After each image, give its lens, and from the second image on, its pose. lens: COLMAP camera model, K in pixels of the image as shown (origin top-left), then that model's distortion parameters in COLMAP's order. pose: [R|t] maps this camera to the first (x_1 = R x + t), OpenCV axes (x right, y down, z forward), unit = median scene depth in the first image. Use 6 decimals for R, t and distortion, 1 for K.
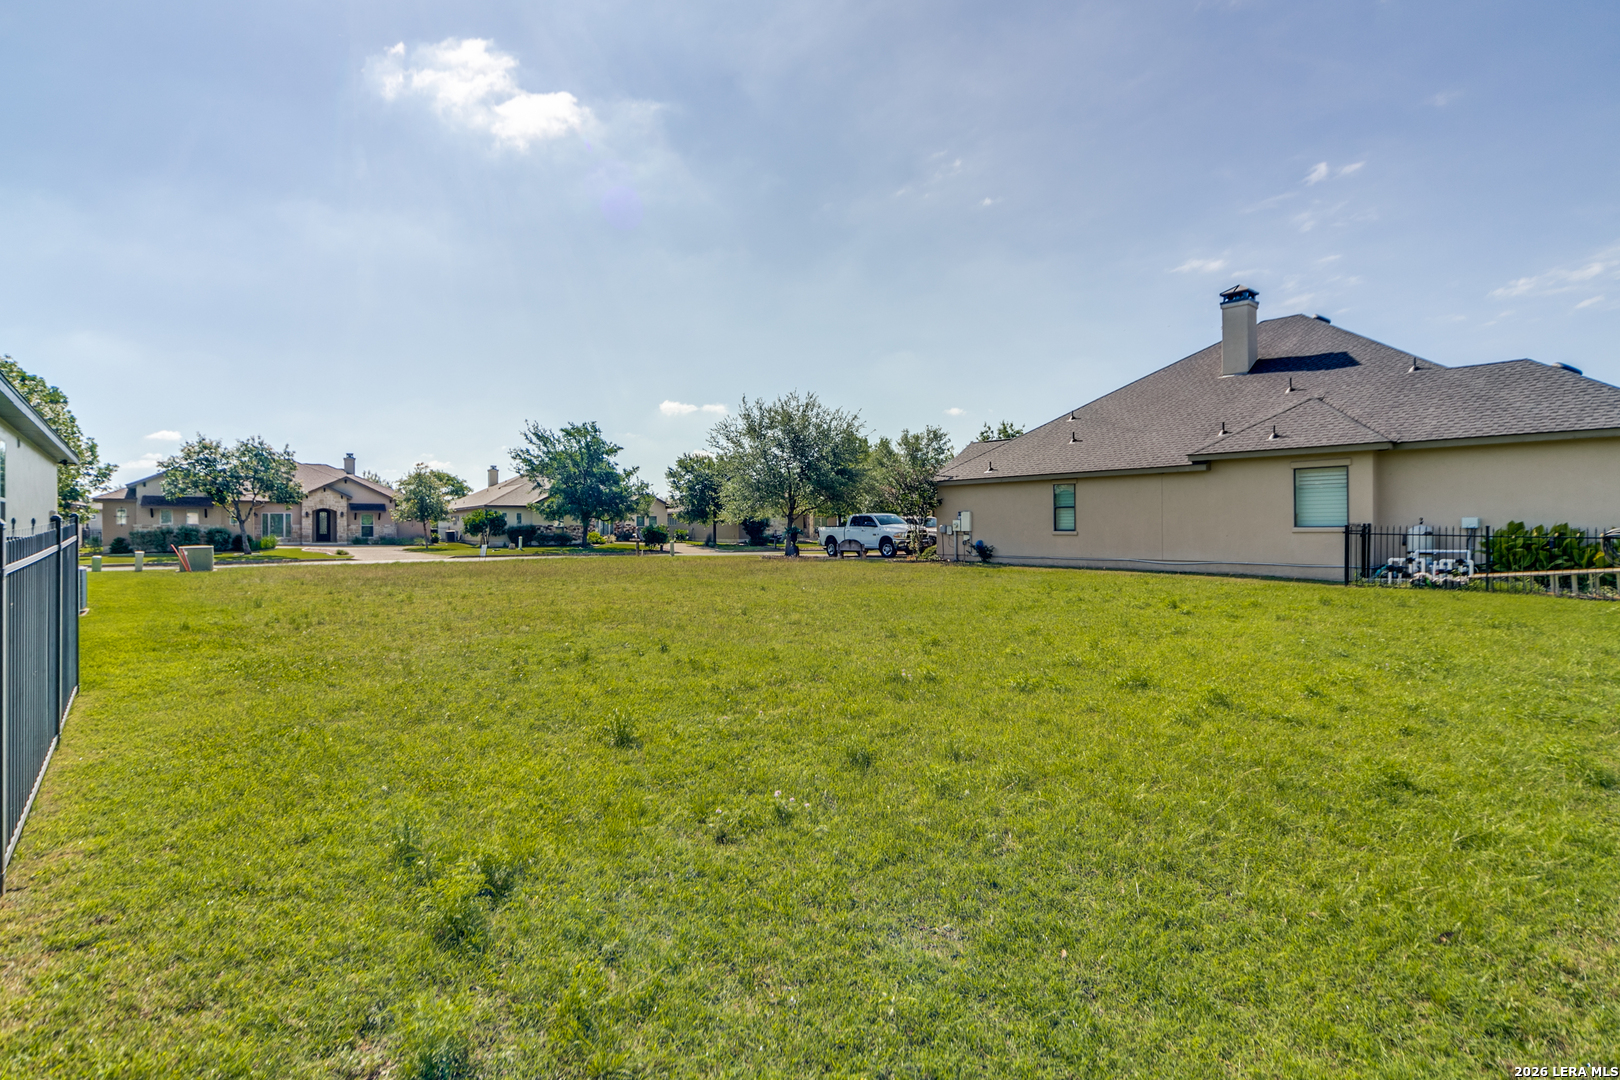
lens RADIAL K [[796.4, 0, 804.6], [0, 796.4, 535.6], [0, 0, 1]] dist [-0.000753, -0.000148]
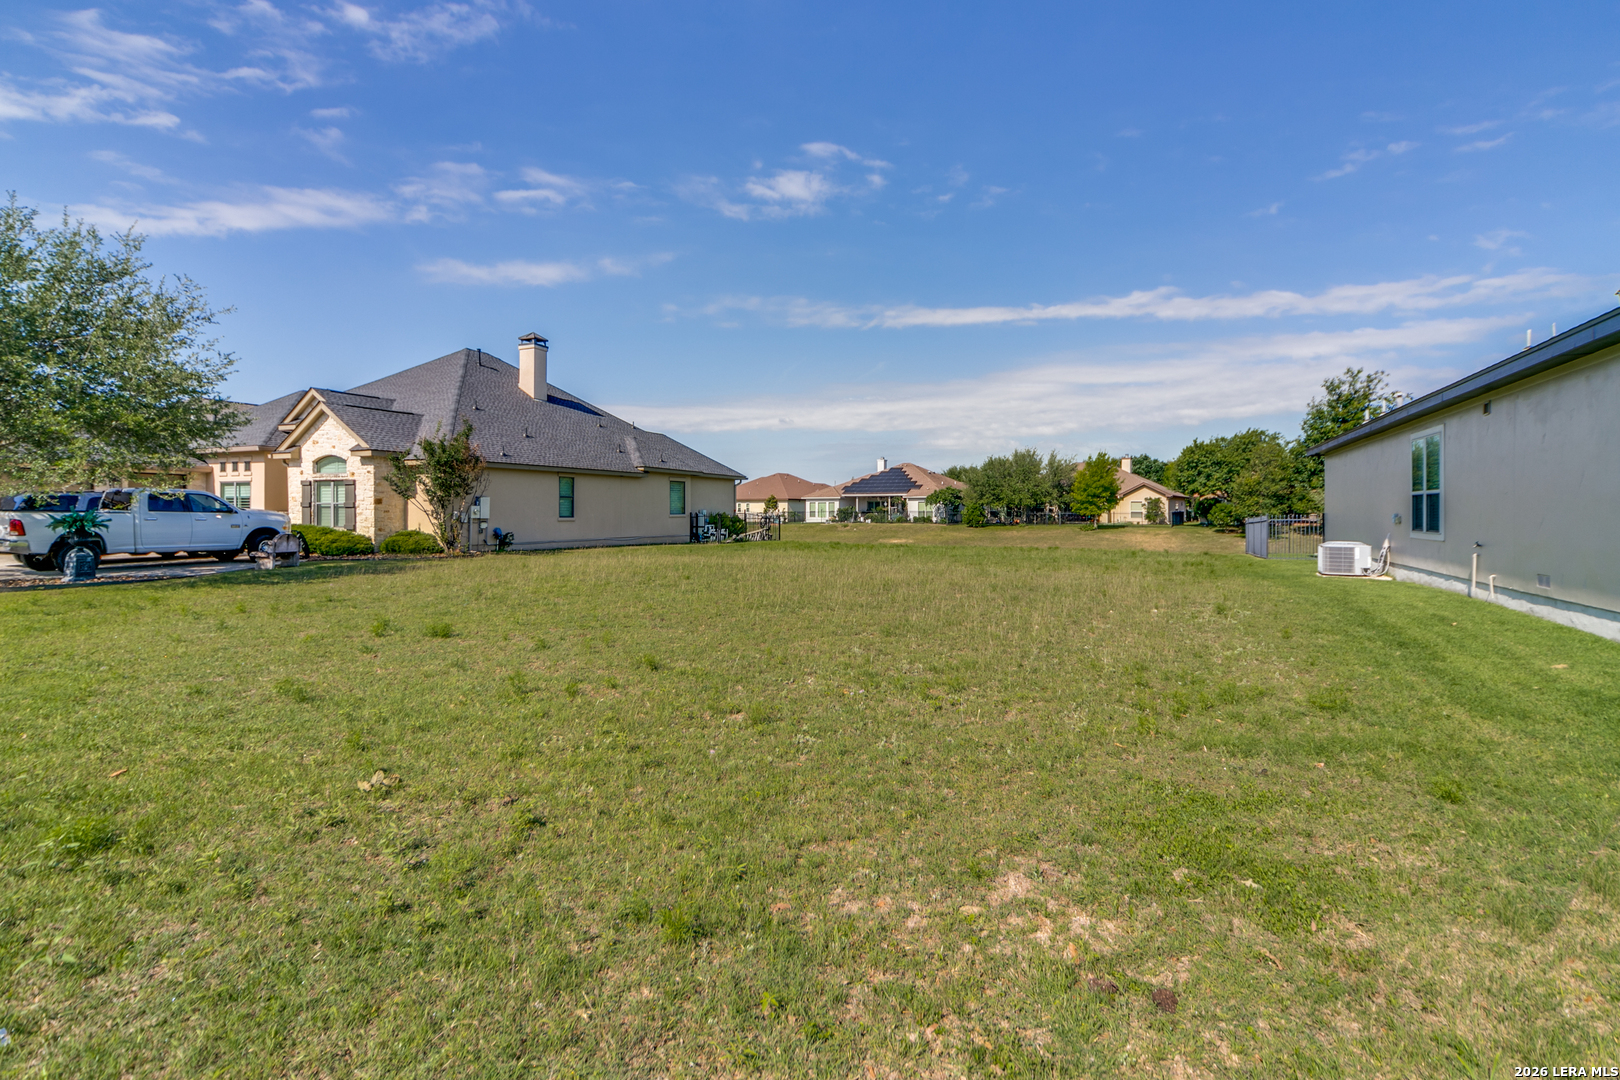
lens RADIAL K [[764.4, 0, 792.1], [0, 764.4, 517.2], [0, 0, 1]] dist [-0.013311, -0.000578]
pose [[-0.434591, -0.005917, 0.900608, -0.421654], [0.004425, 0.999952, 0.008705, -0.007448], [-0.900617, 0.007769, -0.434544, 0.613883]]
